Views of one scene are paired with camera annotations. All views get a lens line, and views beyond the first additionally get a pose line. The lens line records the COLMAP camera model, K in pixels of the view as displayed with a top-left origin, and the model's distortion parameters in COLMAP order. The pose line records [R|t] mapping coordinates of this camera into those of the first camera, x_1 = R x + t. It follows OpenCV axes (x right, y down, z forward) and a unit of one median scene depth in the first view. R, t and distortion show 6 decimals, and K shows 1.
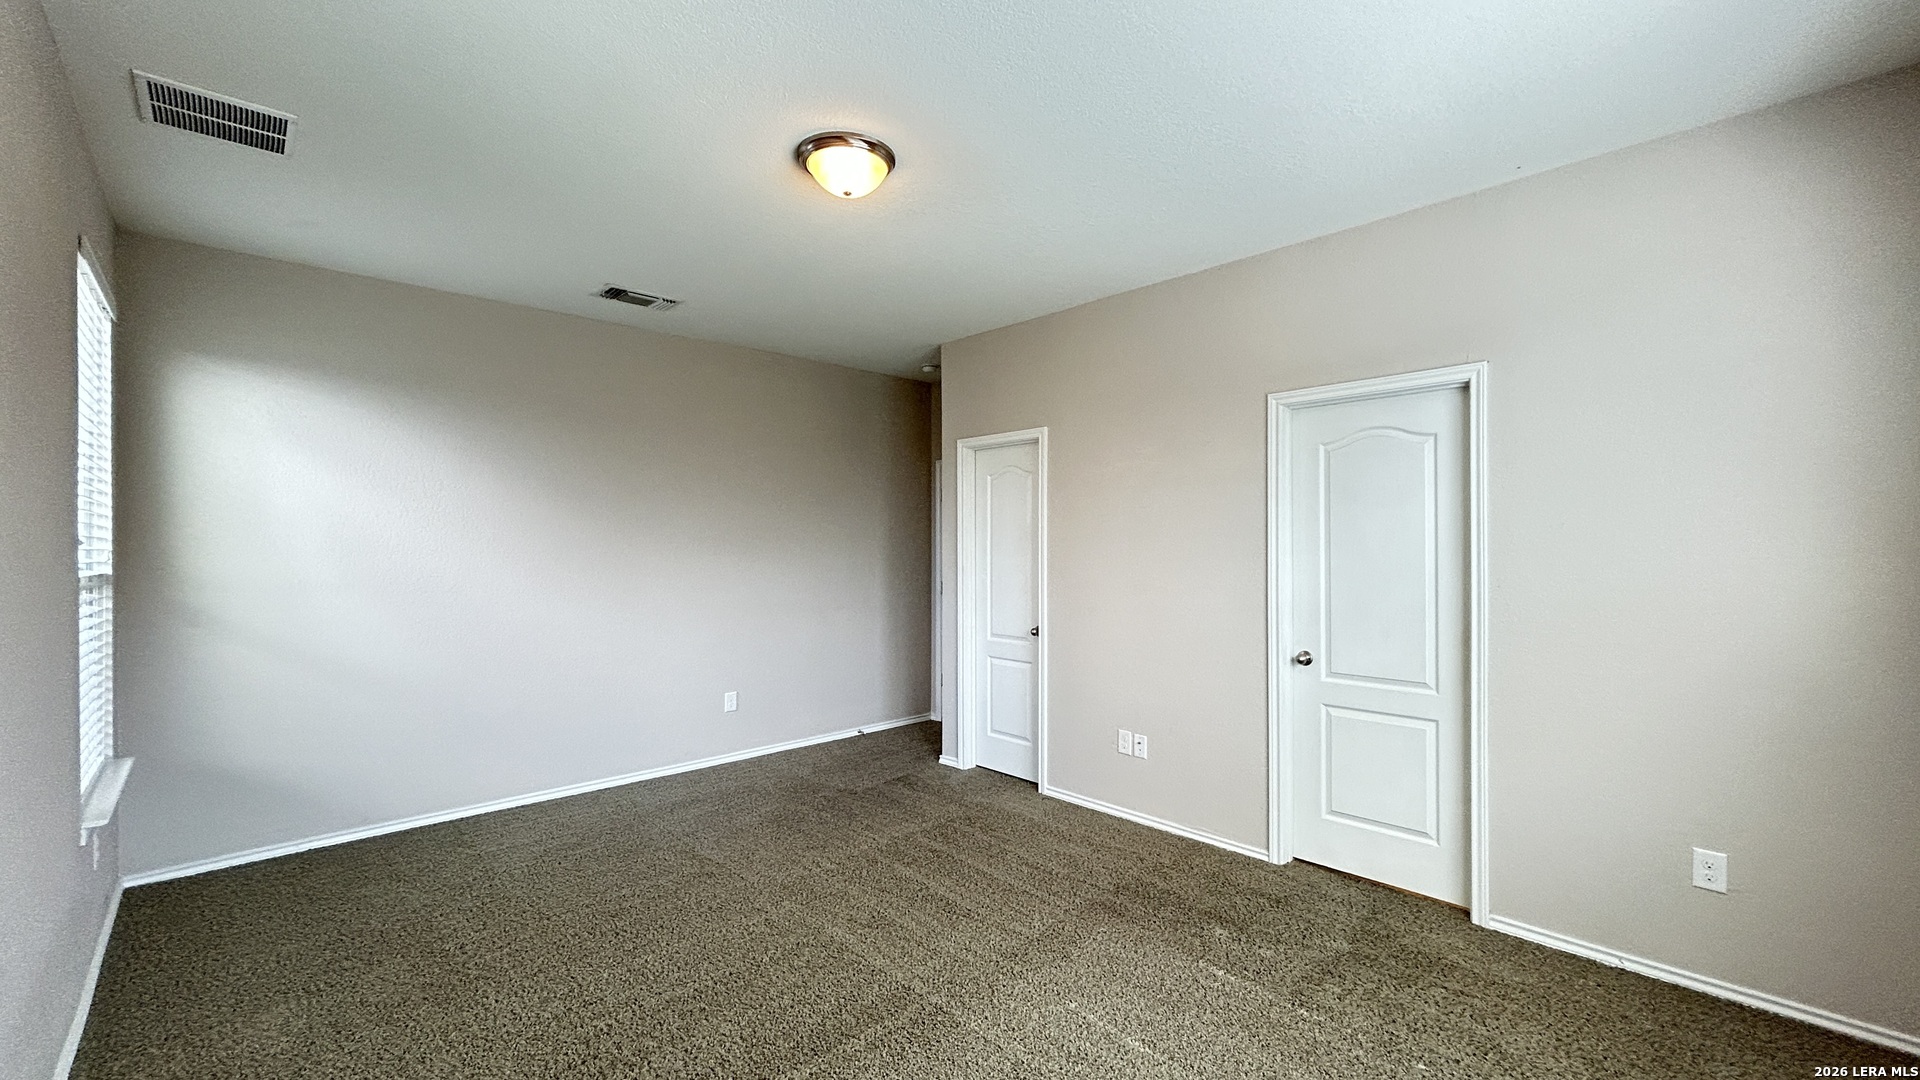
lens RADIAL K [[770.2, 0, 996.4], [0, 770.2, 544.5], [0, 0, 1]] dist [-0.000689, 0.000327]
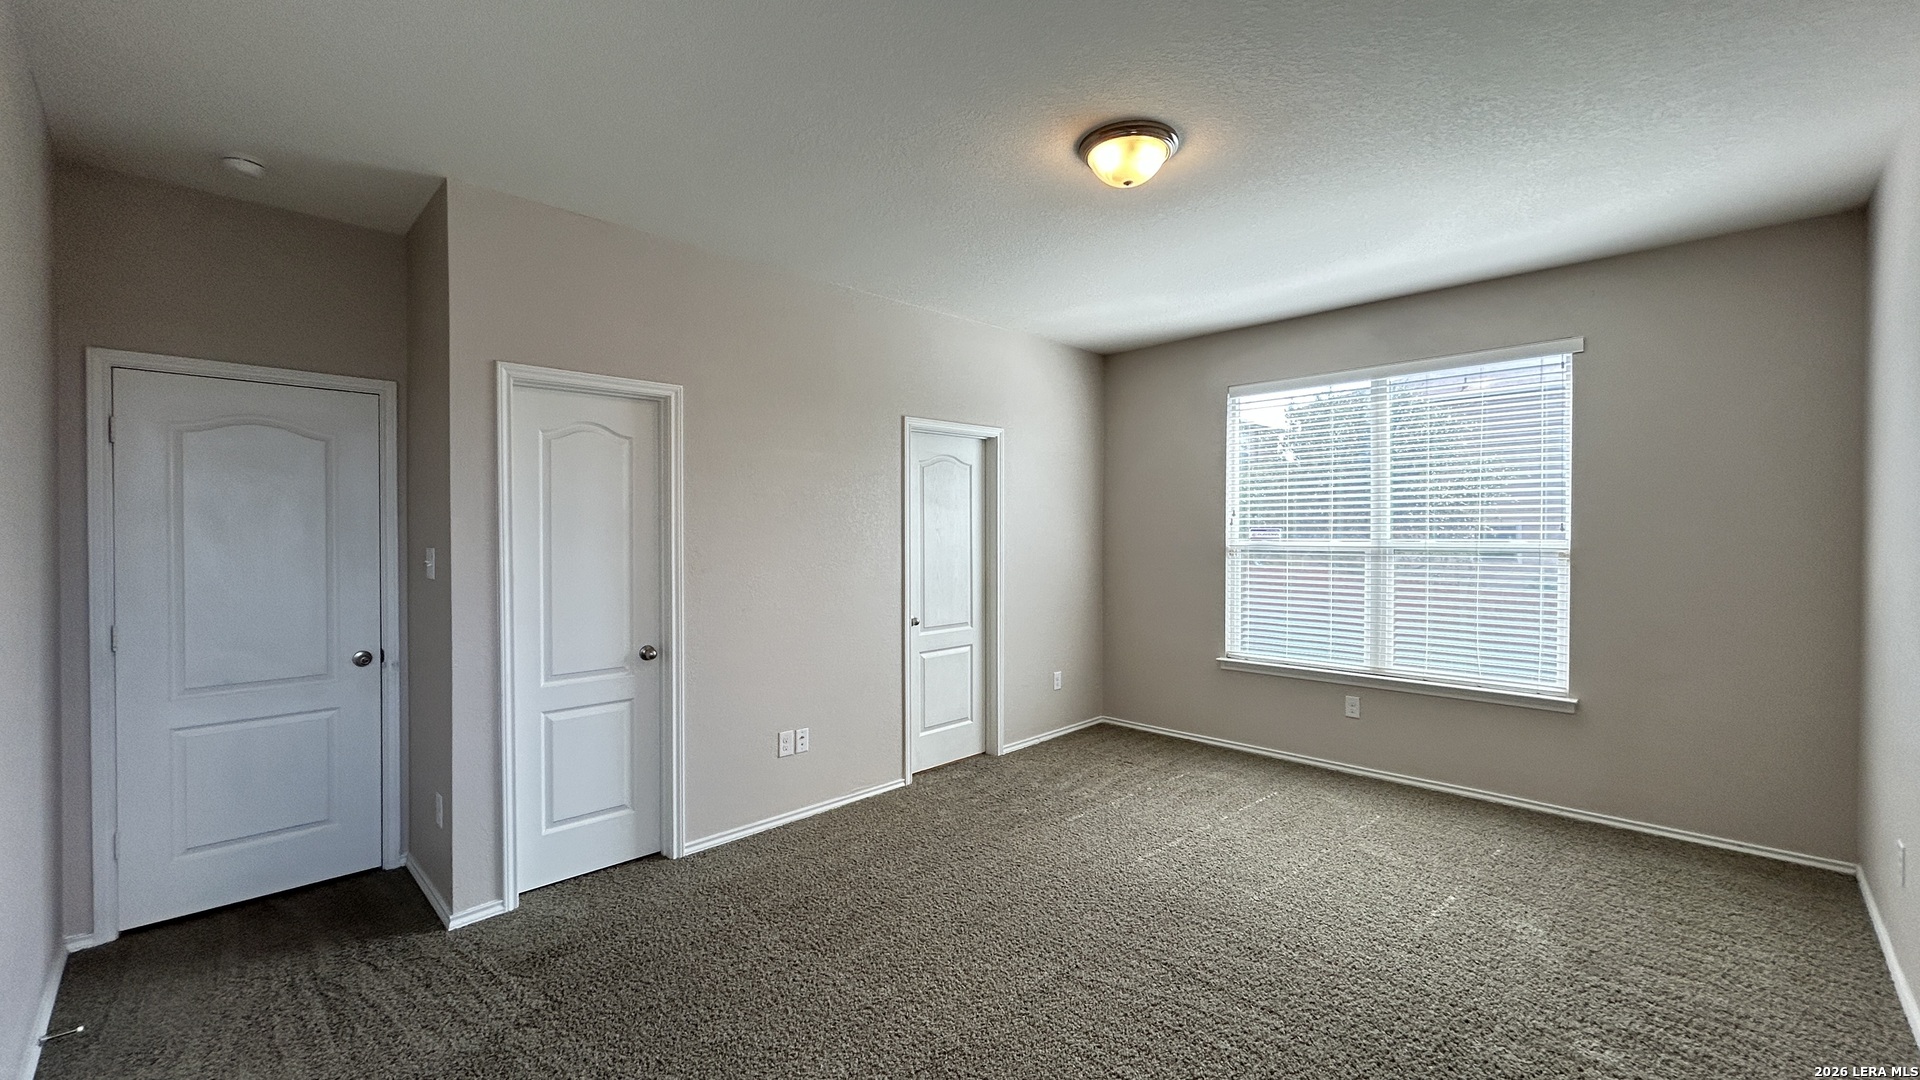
lens RADIAL K [[770.2, 0, 961.6], [0, 770.2, 536.8], [0, 0, 1]] dist [-0.000689, 0.000327]
pose [[-0.011967, -0.000505, 0.999928, -0.751938], [0.007890, 0.999969, 0.000600, 0.002312], [-0.999897, 0.007897, -0.011963, 0.755830]]
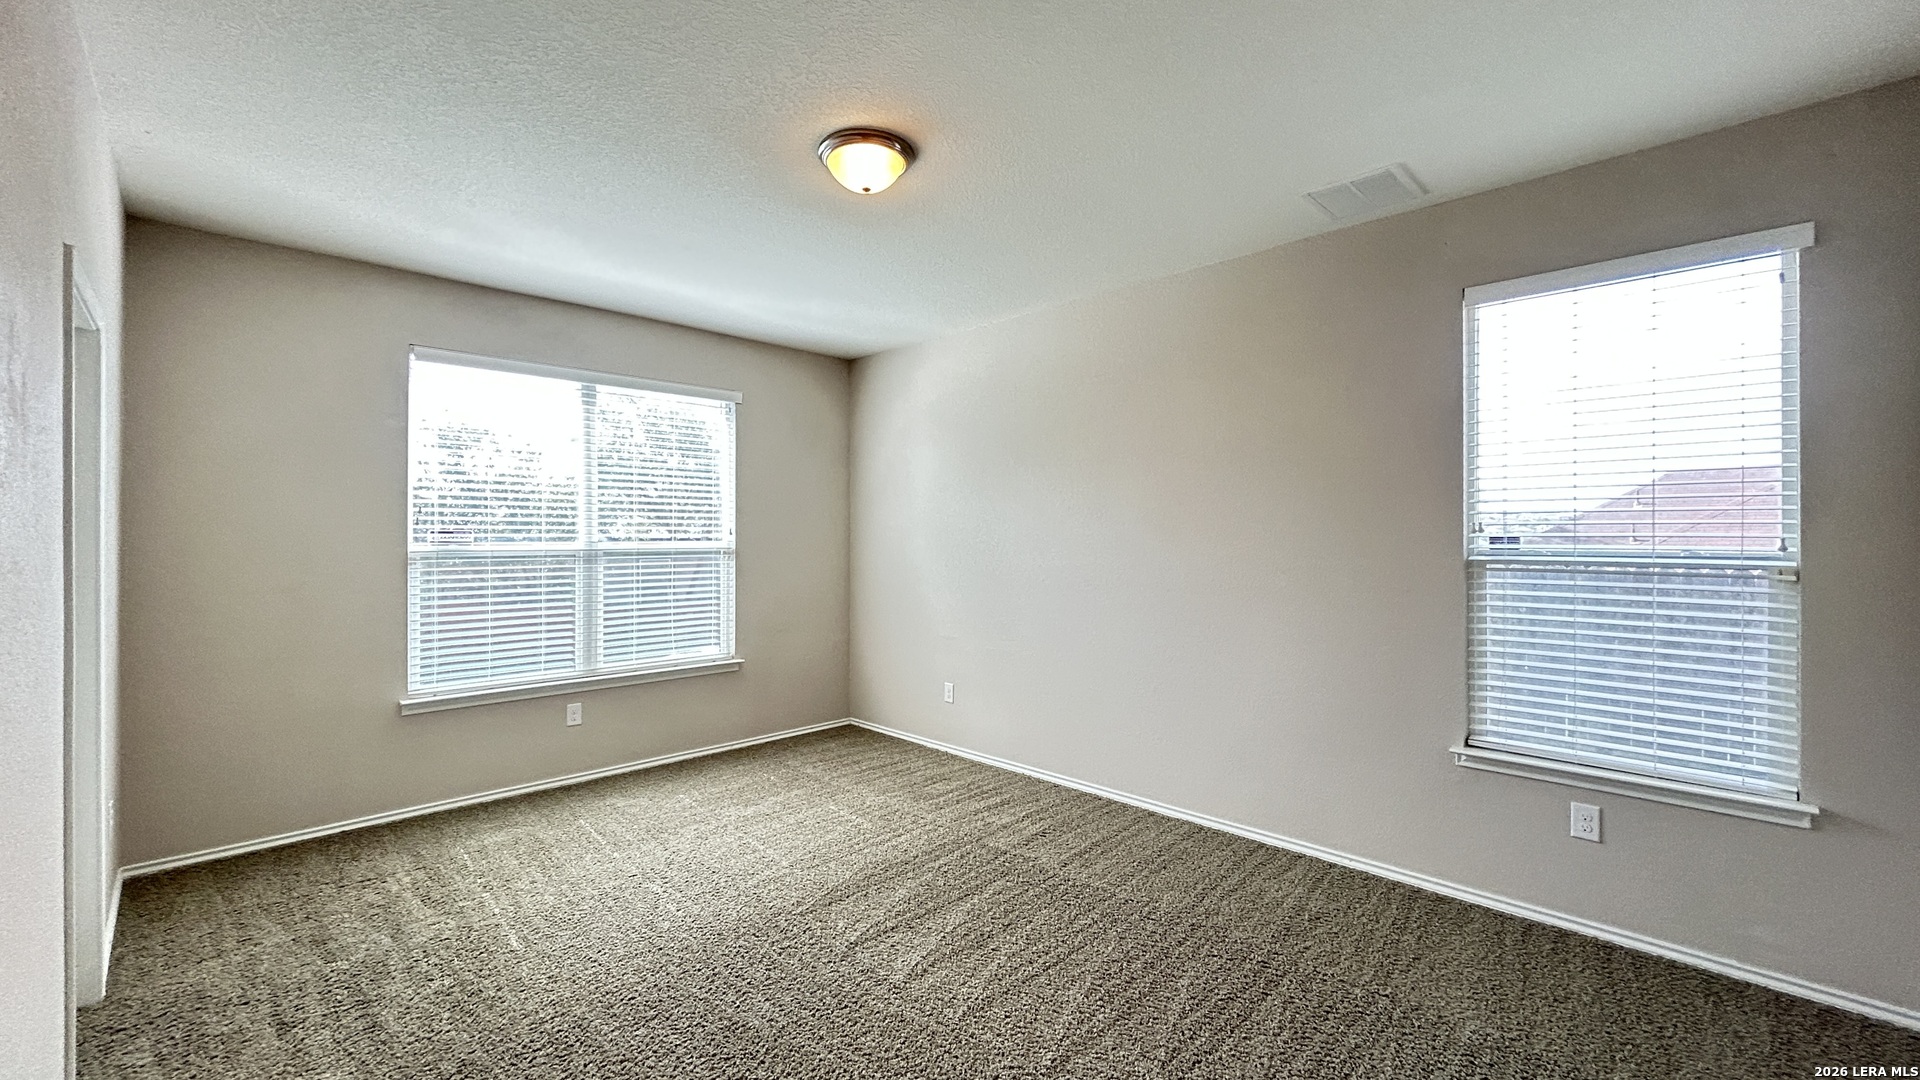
lens RADIAL K [[770.2, 0, 968.1], [0, 770.2, 541.2], [0, 0, 1]] dist [-0.000689, 0.000327]
pose [[-0.999947, 0.005691, -0.008536, -0.215476], [0.005585, 0.999907, 0.012432, -0.000918], [0.008606, 0.012383, -0.999886, 1.243307]]
